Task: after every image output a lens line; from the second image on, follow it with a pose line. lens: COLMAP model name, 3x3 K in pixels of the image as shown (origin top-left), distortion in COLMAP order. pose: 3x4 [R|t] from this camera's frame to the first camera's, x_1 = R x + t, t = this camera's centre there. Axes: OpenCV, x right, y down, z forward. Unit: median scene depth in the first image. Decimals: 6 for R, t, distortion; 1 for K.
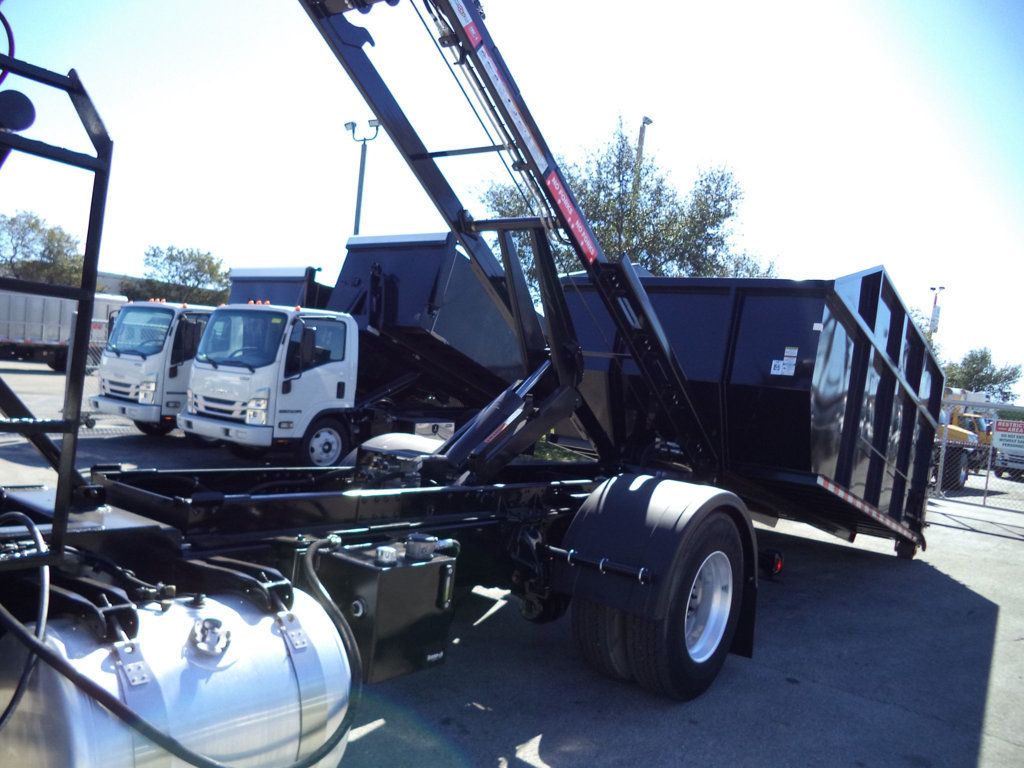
lens RADIAL K [[838.7, 0, 528.3], [0, 838.7, 373.0], [0, 0, 1]] dist [-0.034581, -0.000410]
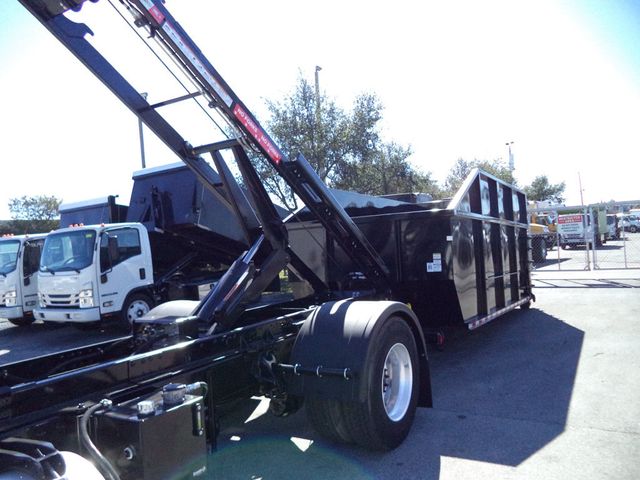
lens RADIAL K [[524.2, 0, 331.3], [0, 524.2, 230.7], [0, 0, 1]] dist [-0.034581, -0.000410]
pose [[0.978964, -0.174234, 0.106166, 0.045227], [0.174431, 0.984641, 0.007508, -0.007133], [-0.105844, 0.011168, 0.994320, 0.085909]]
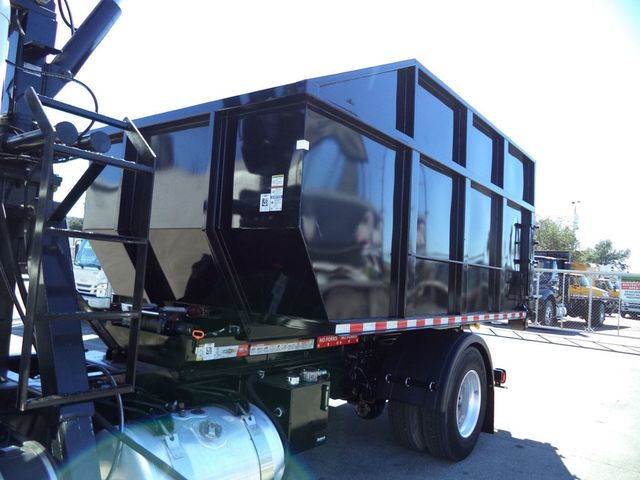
lens RADIAL K [[524.2, 0, 329.5], [0, 524.2, 236.4], [0, 0, 1]] dist [-0.034581, -0.000410]
pose [[0.998911, -0.045189, 0.011590, -0.053142], [0.045772, 0.997366, -0.056265, -0.008419], [-0.009017, 0.056734, 0.998349, -0.056049]]
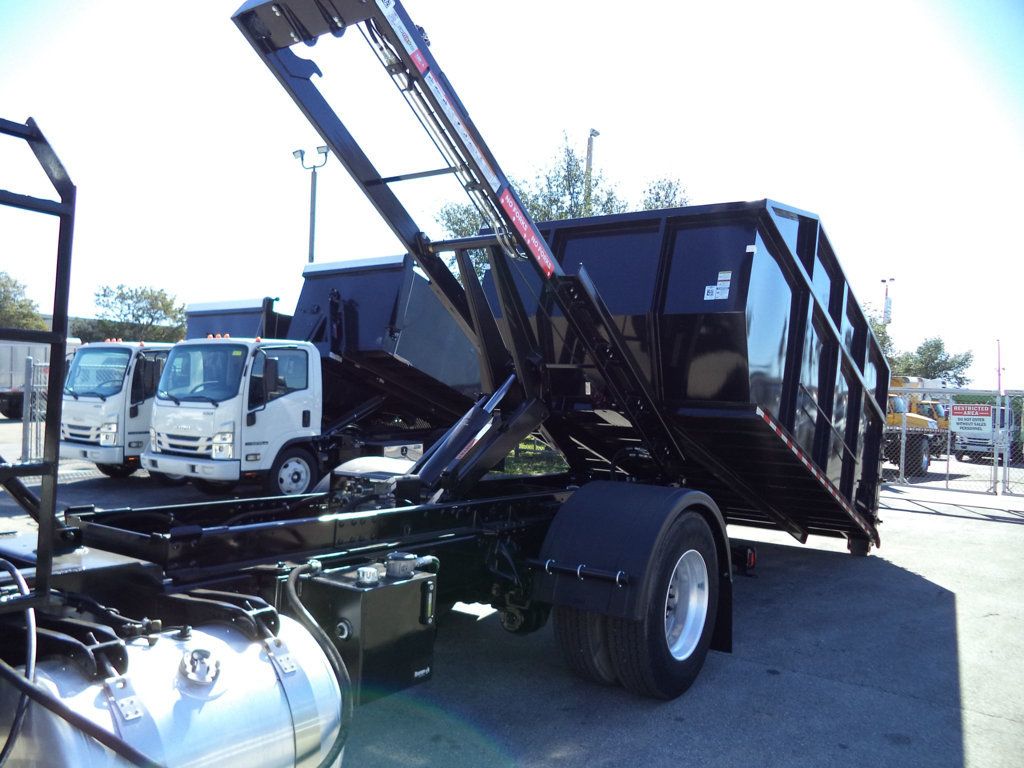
lens RADIAL K [[838.7, 0, 529.6], [0, 838.7, 370.7], [0, 0, 1]] dist [-0.034581, -0.000410]
pose [[0.996850, -0.064955, 0.045504, -0.002210], [0.065906, 0.997631, -0.019719, 0.001627], [-0.044116, 0.022656, 0.998770, -0.014919]]
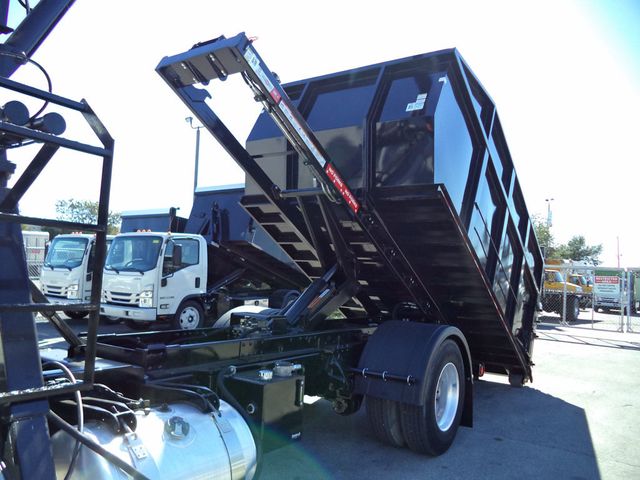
lens RADIAL K [[524.2, 0, 330.7], [0, 524.2, 234.4], [0, 0, 1]] dist [-0.034581, -0.000410]
pose [[0.996816, -0.056545, 0.056220, -0.047338], [0.059774, 0.996554, -0.057515, 0.003107], [-0.052774, 0.060692, 0.996760, -0.036465]]
